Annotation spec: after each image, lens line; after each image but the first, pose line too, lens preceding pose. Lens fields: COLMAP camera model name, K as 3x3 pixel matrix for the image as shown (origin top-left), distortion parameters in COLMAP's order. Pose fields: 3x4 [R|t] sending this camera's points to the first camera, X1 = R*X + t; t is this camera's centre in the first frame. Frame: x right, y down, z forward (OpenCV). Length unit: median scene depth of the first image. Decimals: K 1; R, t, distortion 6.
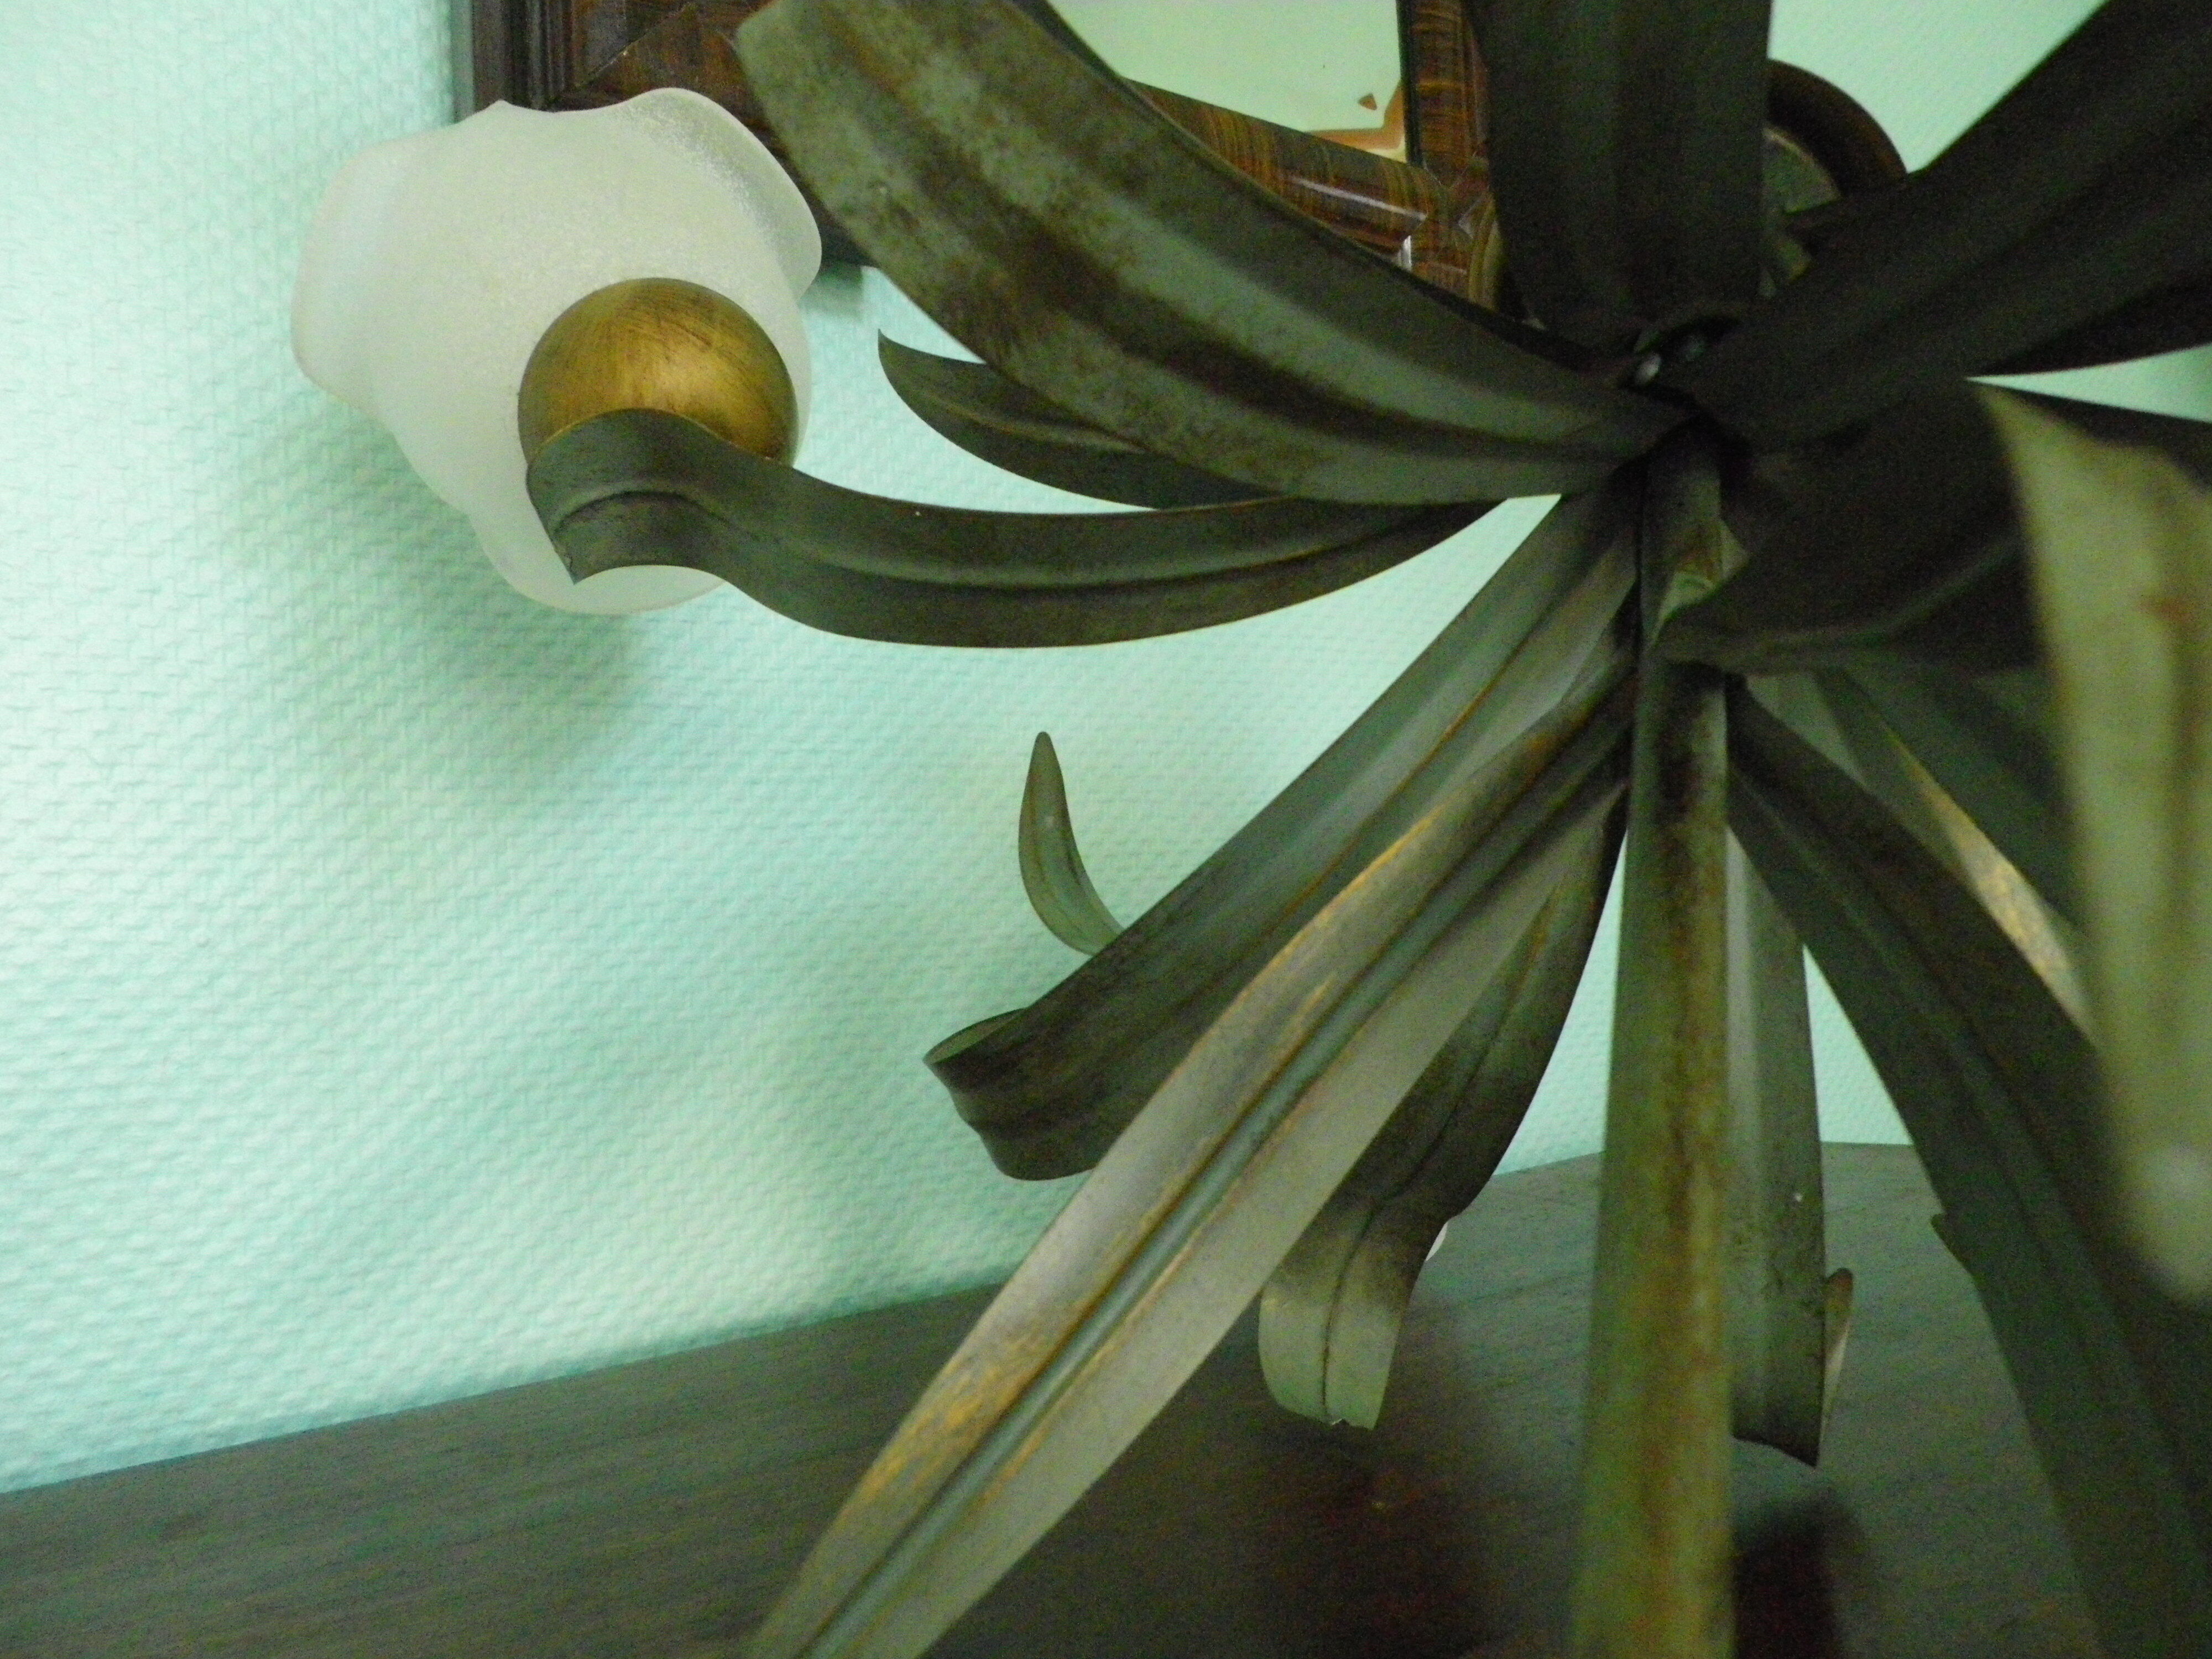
lens RADIAL K [[1685.6, 0, 1103.3], [0, 1685.6, 835.4], [0, 0, 1]] dist [0.000202, -0.007152]
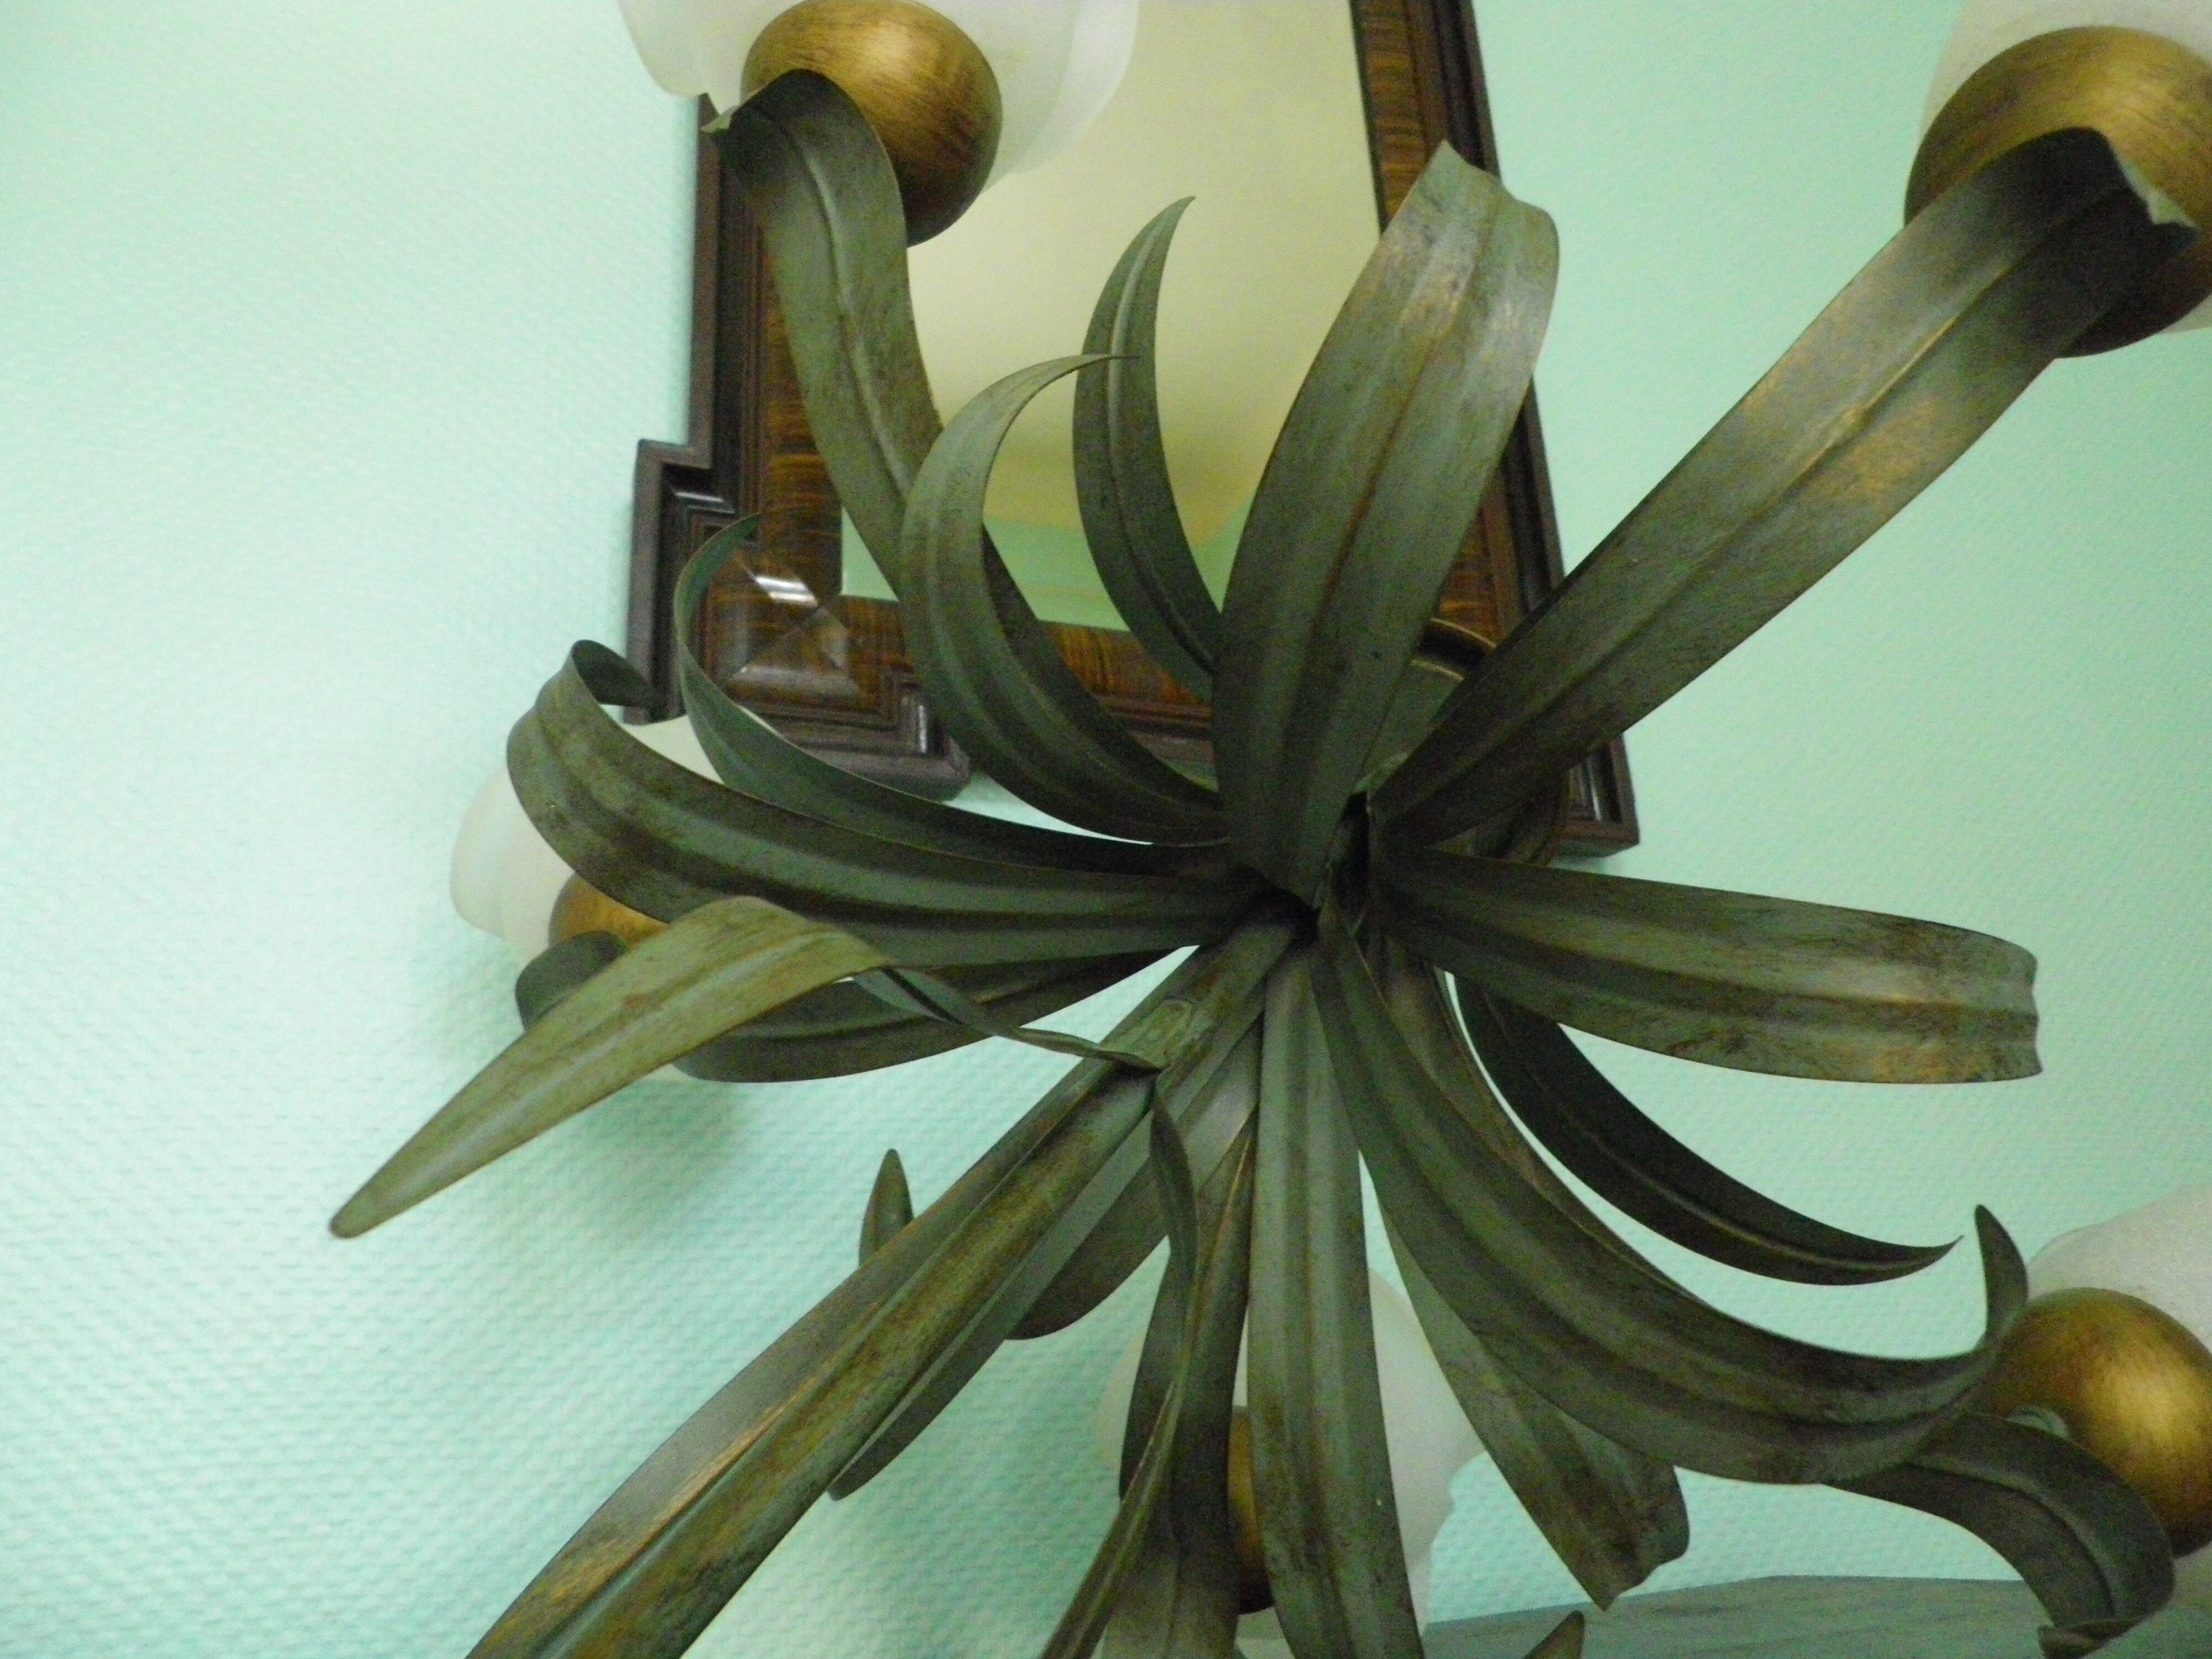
lens RADIAL K [[1685.6, 0, 1103.3], [0, 1685.6, 835.4], [0, 0, 1]] dist [0.000202, -0.007152]
pose [[0.971678, -0.080035, -0.222343, 0.308822], [0.015356, 0.960297, -0.278558, 0.051435], [0.235810, 0.267254, 0.934328, -0.180260]]
